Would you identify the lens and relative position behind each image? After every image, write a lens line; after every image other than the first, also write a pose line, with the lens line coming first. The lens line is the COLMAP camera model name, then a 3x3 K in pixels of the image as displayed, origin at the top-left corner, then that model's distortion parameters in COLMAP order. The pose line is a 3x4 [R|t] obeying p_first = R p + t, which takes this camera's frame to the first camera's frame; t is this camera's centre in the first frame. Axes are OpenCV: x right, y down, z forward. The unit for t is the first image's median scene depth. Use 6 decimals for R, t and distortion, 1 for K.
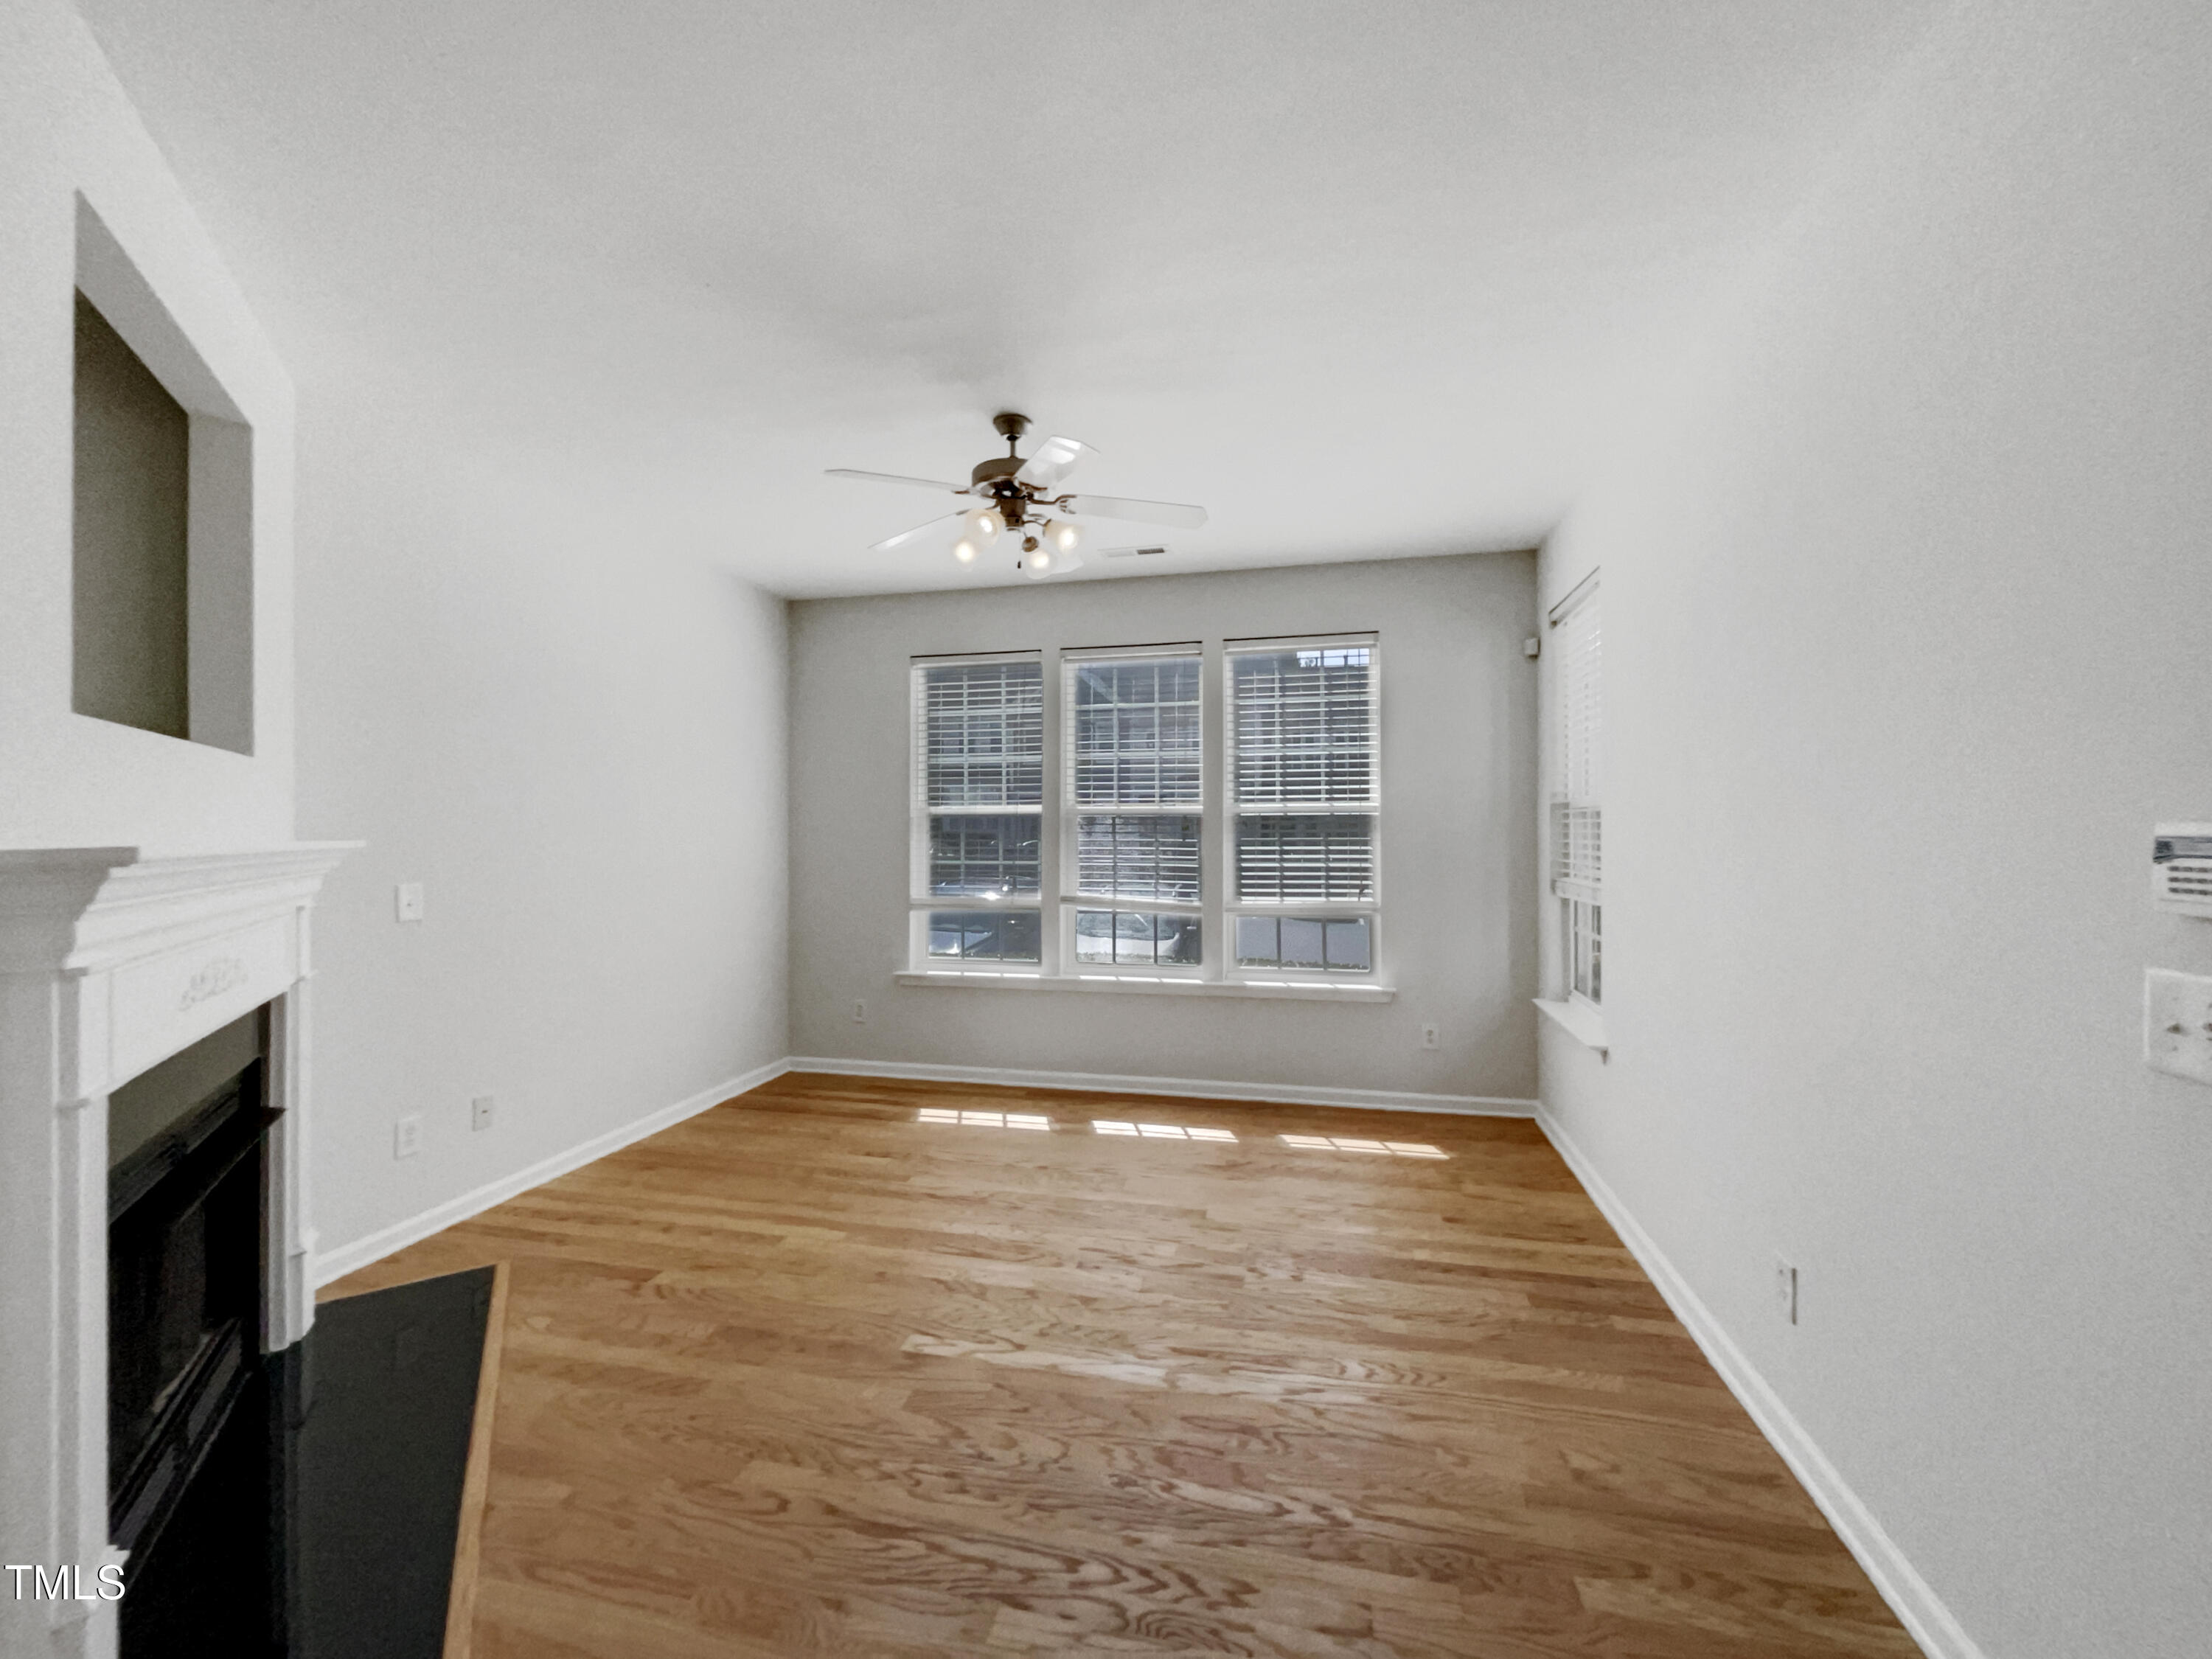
lens RADIAL K [[890.0, 0, 1106.0], [0, 890.0, 829.5], [0, 0, 1]] dist [-0.000170, 0.000039]
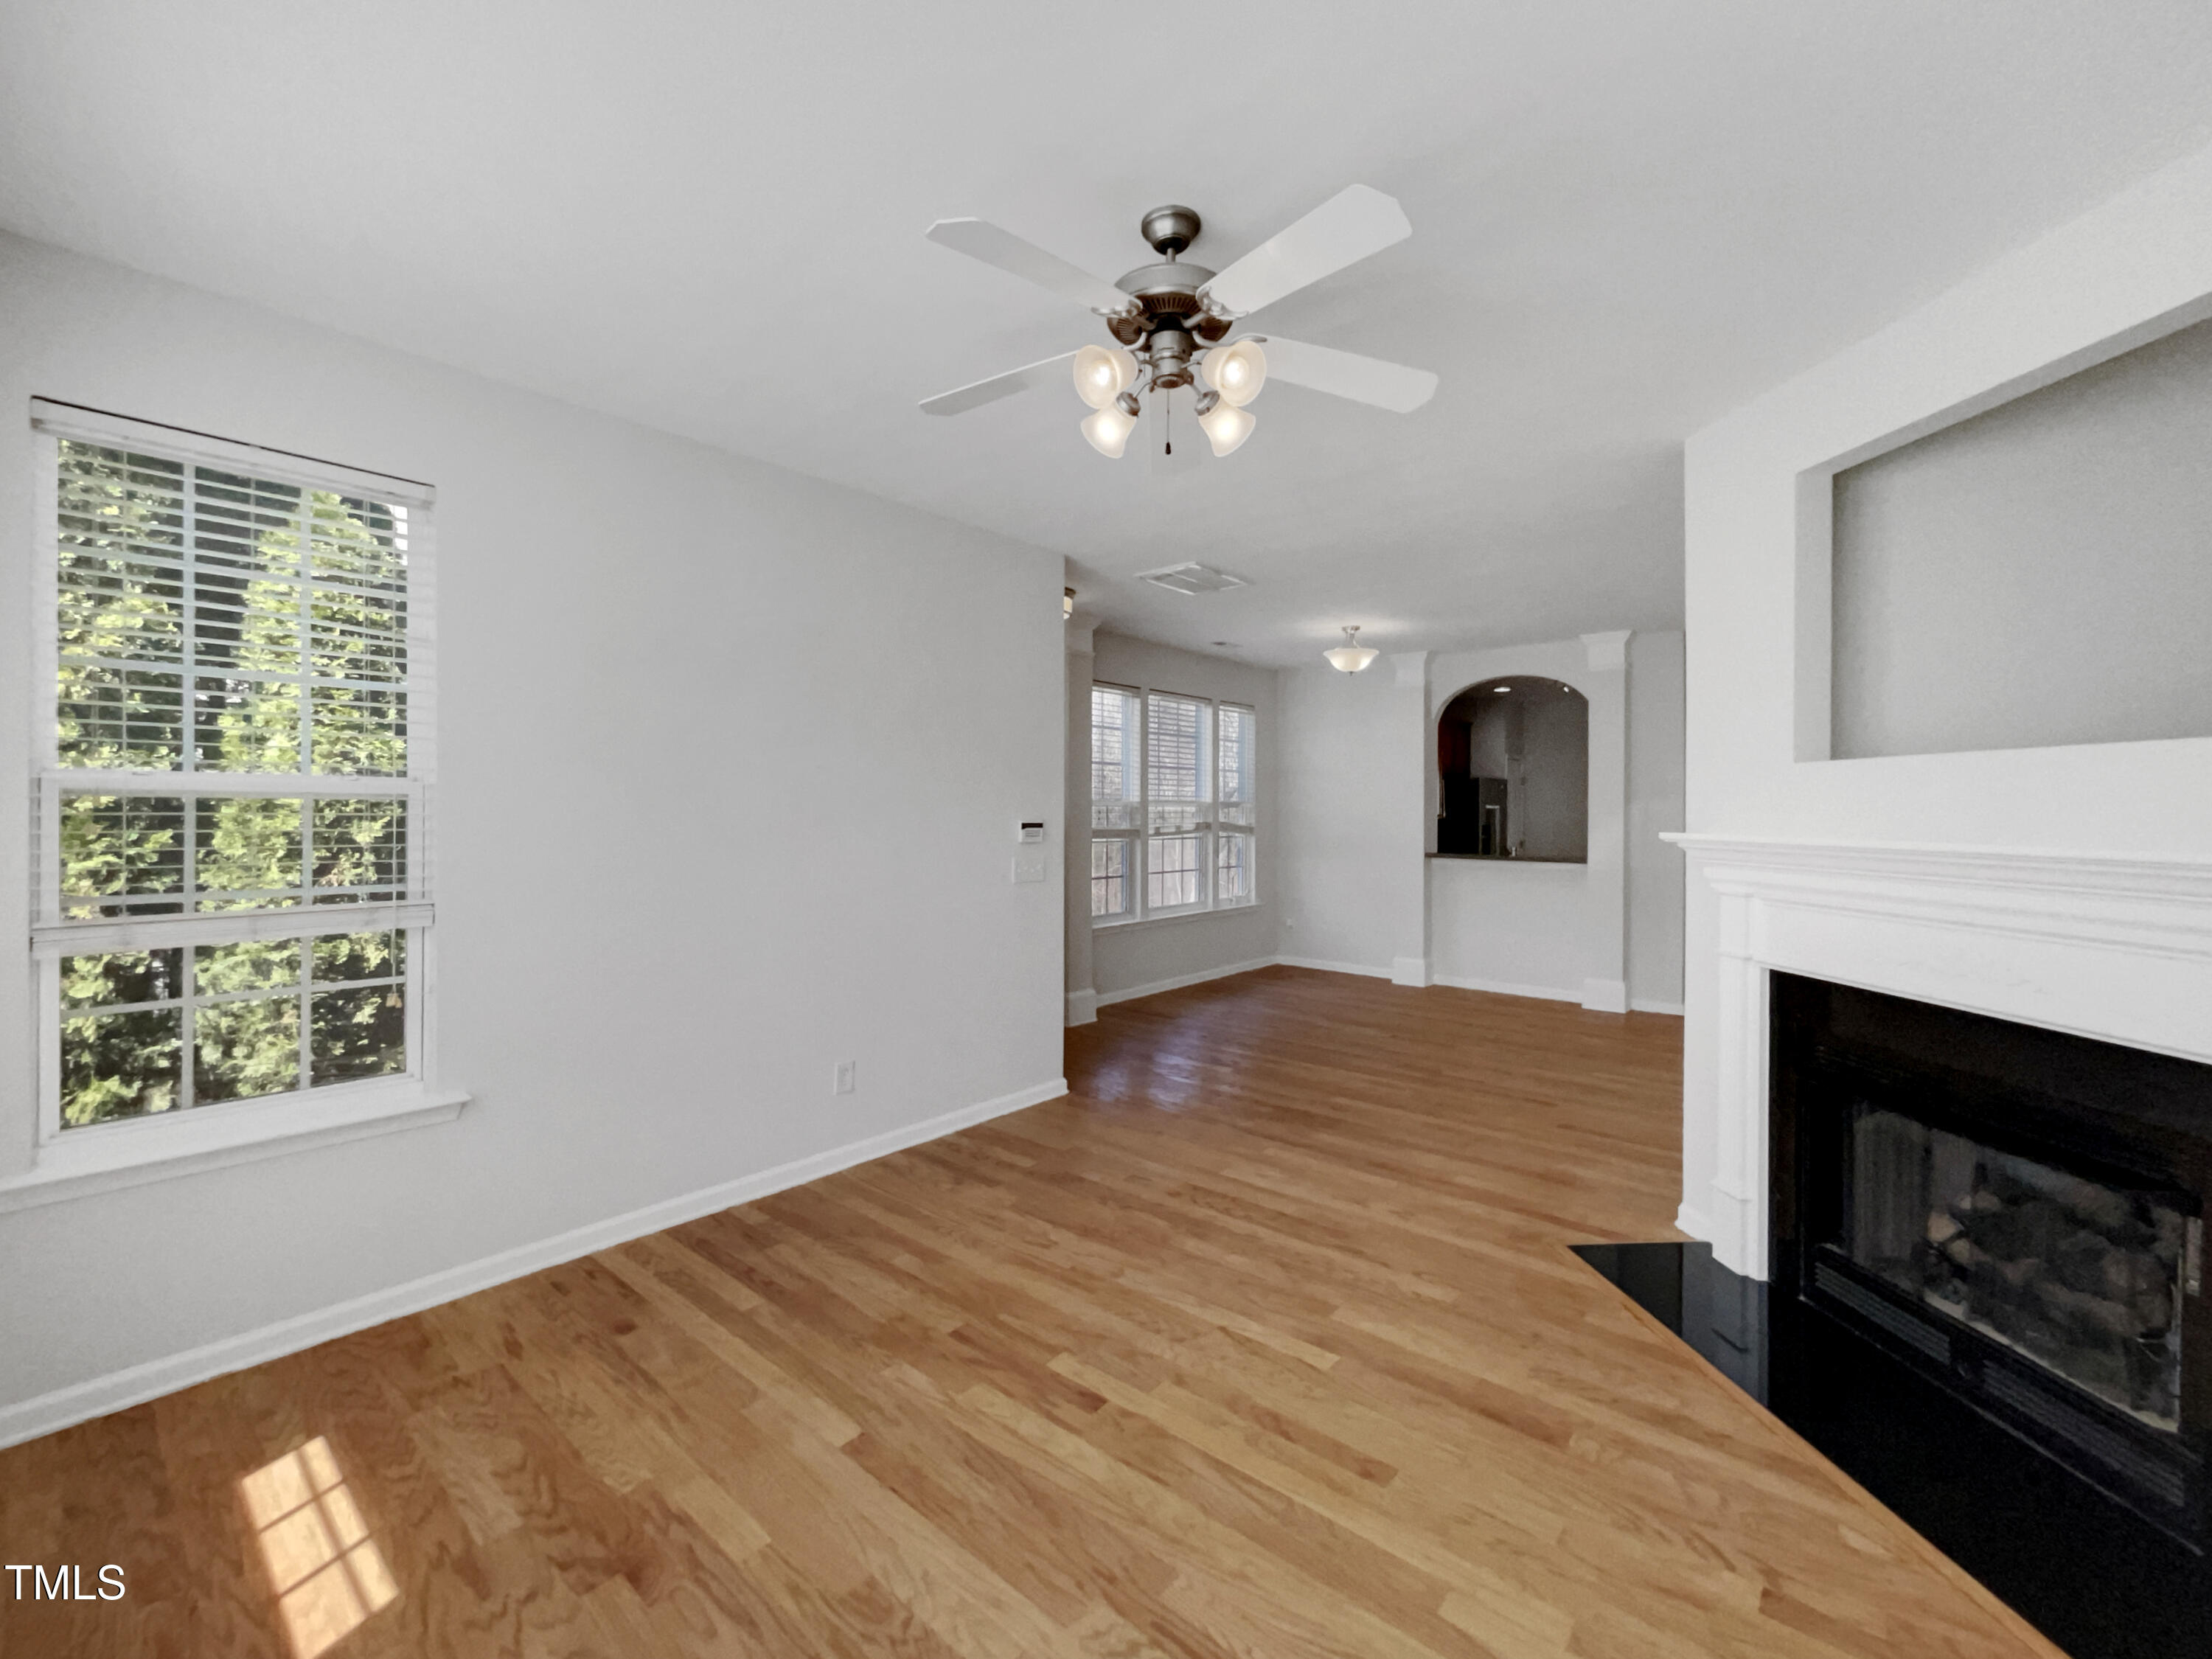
lens RADIAL K [[923.0, 0, 1106.0], [0, 923.0, 829.5], [0, 0, 1]] dist [0.000585, 0.000055]
pose [[-0.889876, -0.008364, 0.456126, -0.413798], [-0.000269, 0.999841, 0.017808, -0.014725], [-0.456203, 0.015724, -0.889737, 1.803053]]
